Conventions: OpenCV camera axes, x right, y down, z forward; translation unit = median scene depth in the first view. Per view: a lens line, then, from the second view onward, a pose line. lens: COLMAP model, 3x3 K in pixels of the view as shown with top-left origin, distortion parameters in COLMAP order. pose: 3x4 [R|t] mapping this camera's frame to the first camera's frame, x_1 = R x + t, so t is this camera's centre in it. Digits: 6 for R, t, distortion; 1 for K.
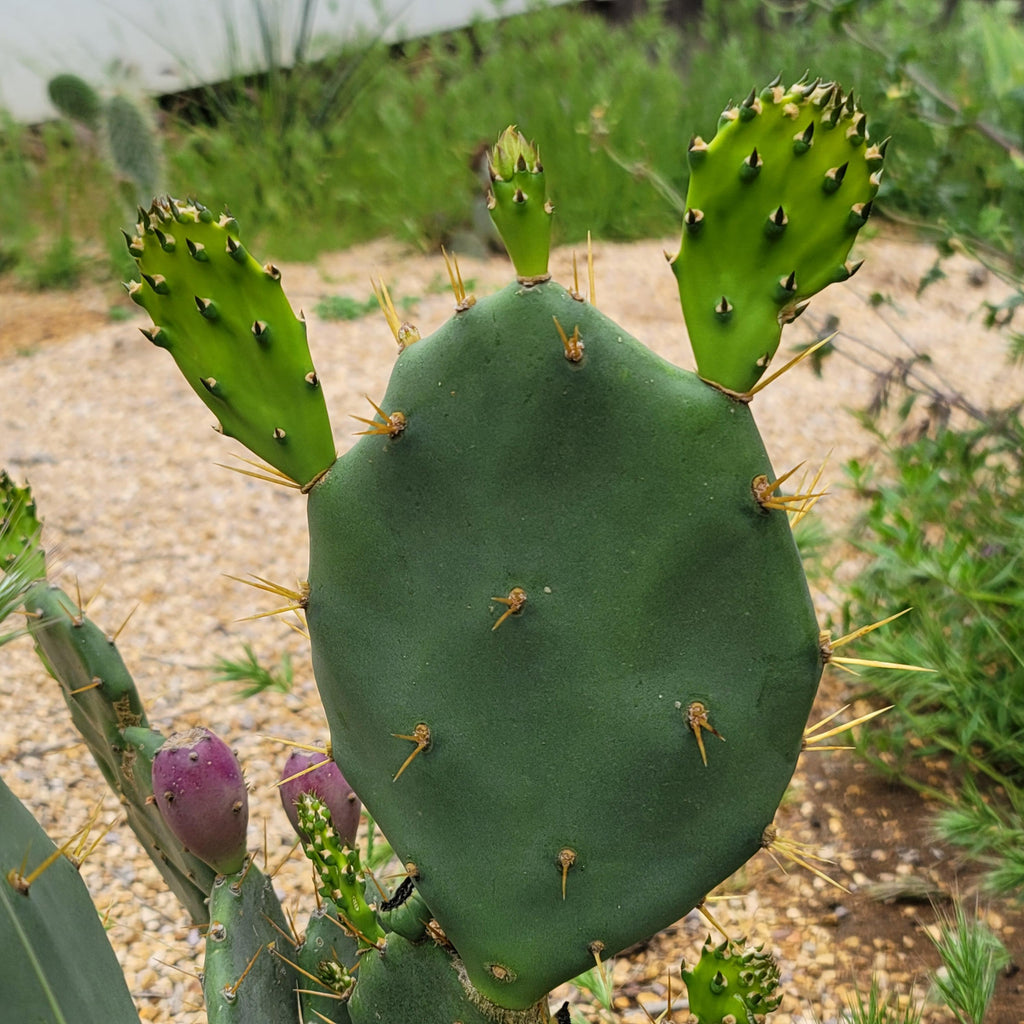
lens RADIAL K [[1558.4, 0, 598.6], [0, 1558.4, 511.7], [0, 0, 1]] dist [0.029461, -0.046970]
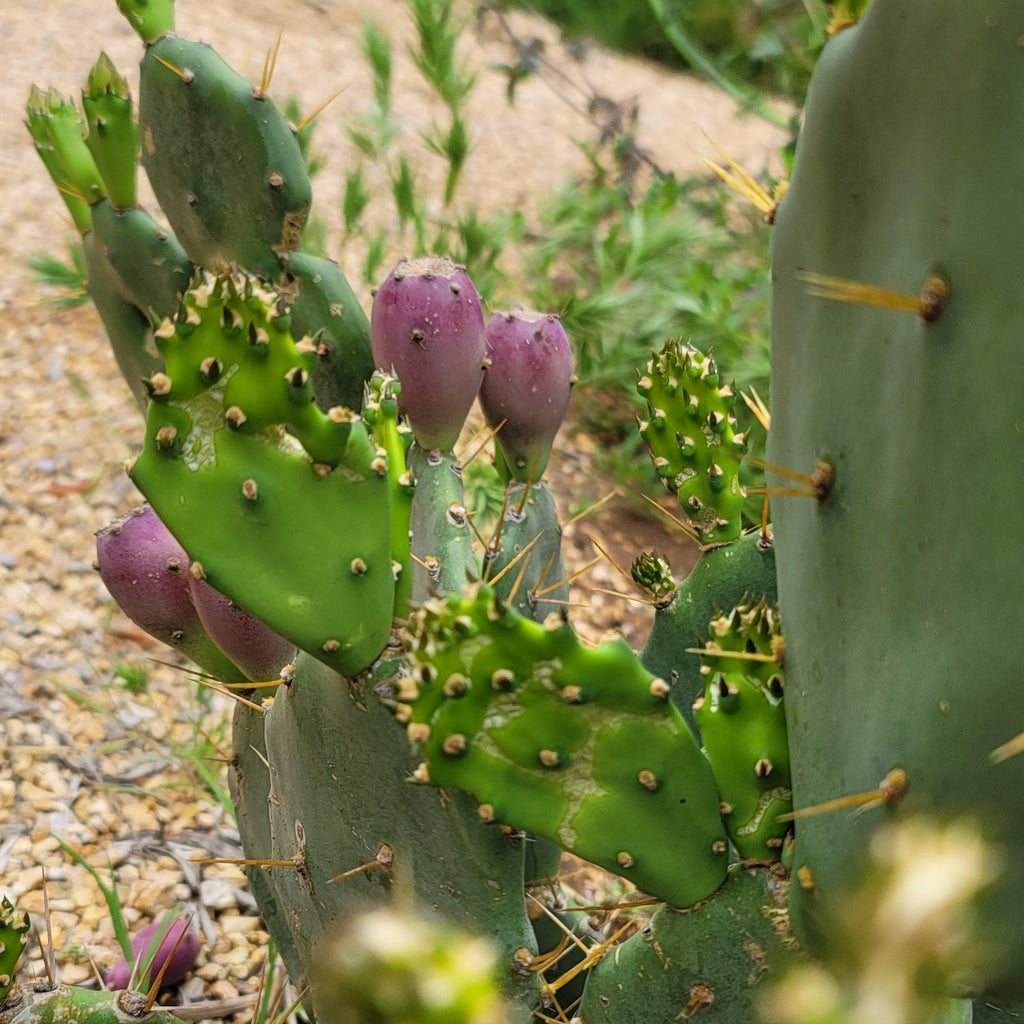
lens RADIAL K [[1558.4, 0, 598.6], [0, 1558.4, 511.7], [0, 0, 1]] dist [0.029461, -0.046970]
pose [[0.943034, 0.108411, 0.314537, -0.625897], [-0.154025, 0.980265, 0.123925, 0.235440], [-0.294894, -0.165312, 0.941121, 0.360144]]
